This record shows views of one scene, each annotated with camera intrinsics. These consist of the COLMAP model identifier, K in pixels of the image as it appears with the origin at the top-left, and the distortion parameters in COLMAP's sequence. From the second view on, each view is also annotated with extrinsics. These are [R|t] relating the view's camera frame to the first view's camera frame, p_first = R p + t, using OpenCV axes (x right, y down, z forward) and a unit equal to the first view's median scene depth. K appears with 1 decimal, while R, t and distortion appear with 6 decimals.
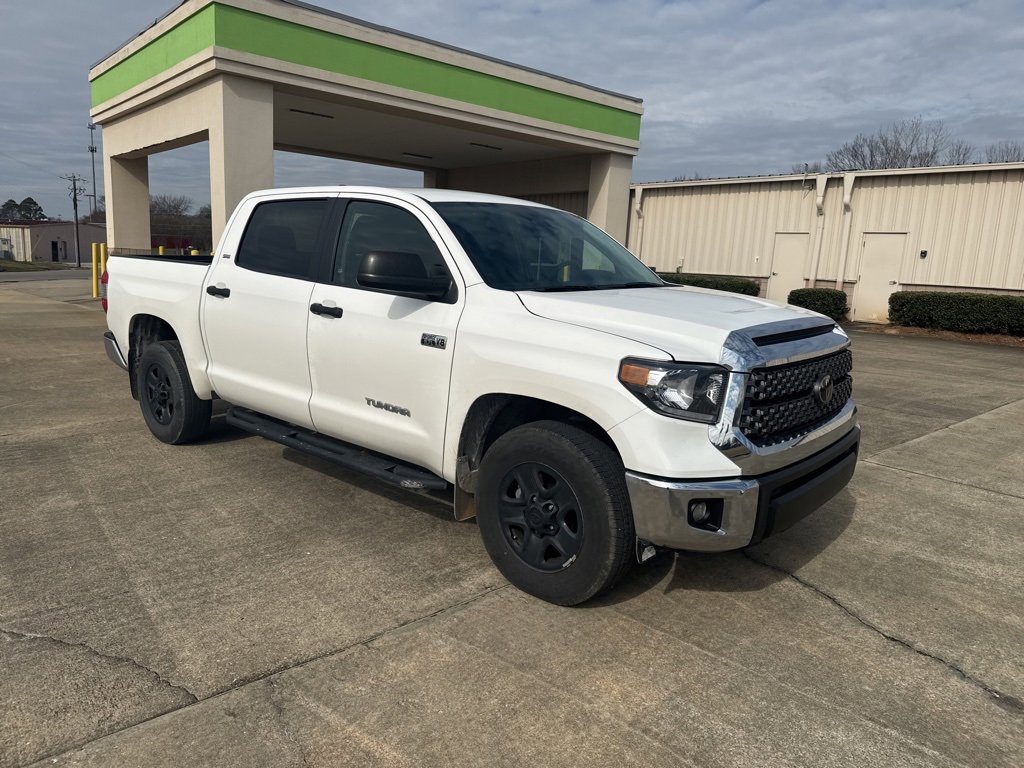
lens RADIAL K [[719.9, 0, 507.0], [0, 719.9, 380.6], [0, 0, 1]] dist [0.027882, -0.039761]
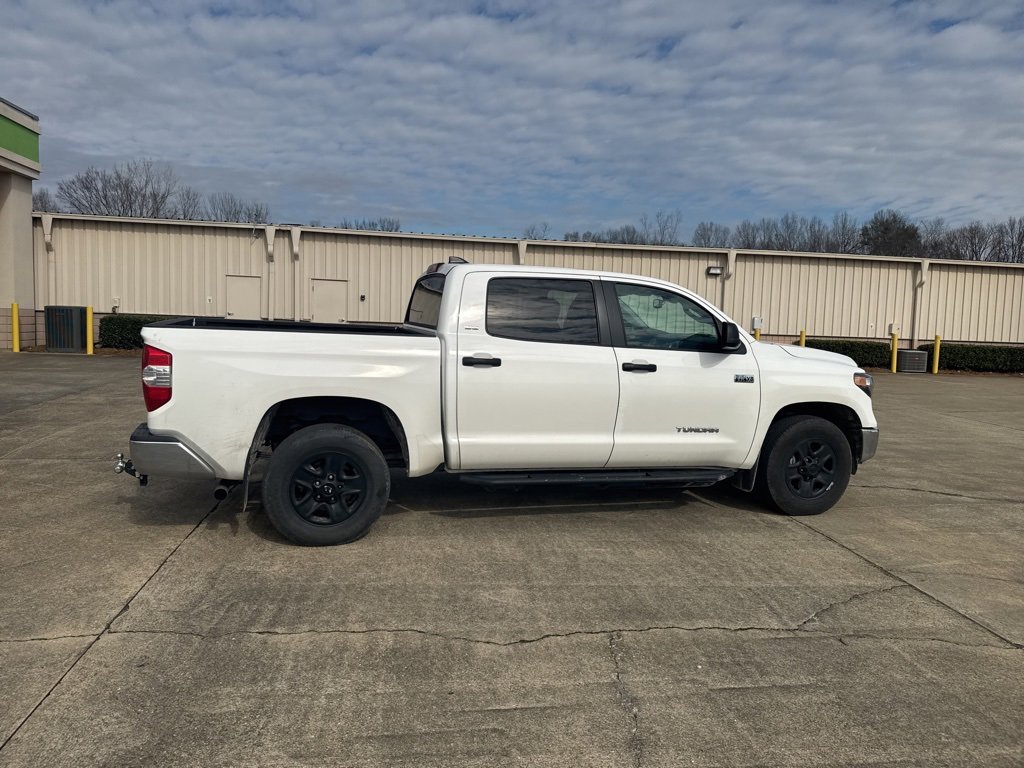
lens RADIAL K [[719.9, 0, 503.3], [0, 719.9, 379.0], [0, 0, 1]] dist [0.027882, -0.039761]
pose [[0.541567, -0.095431, 0.835223, -1.452625], [0.133206, 0.990725, 0.026826, -0.142047], [-0.830037, 0.096729, 0.549256, 0.489148]]
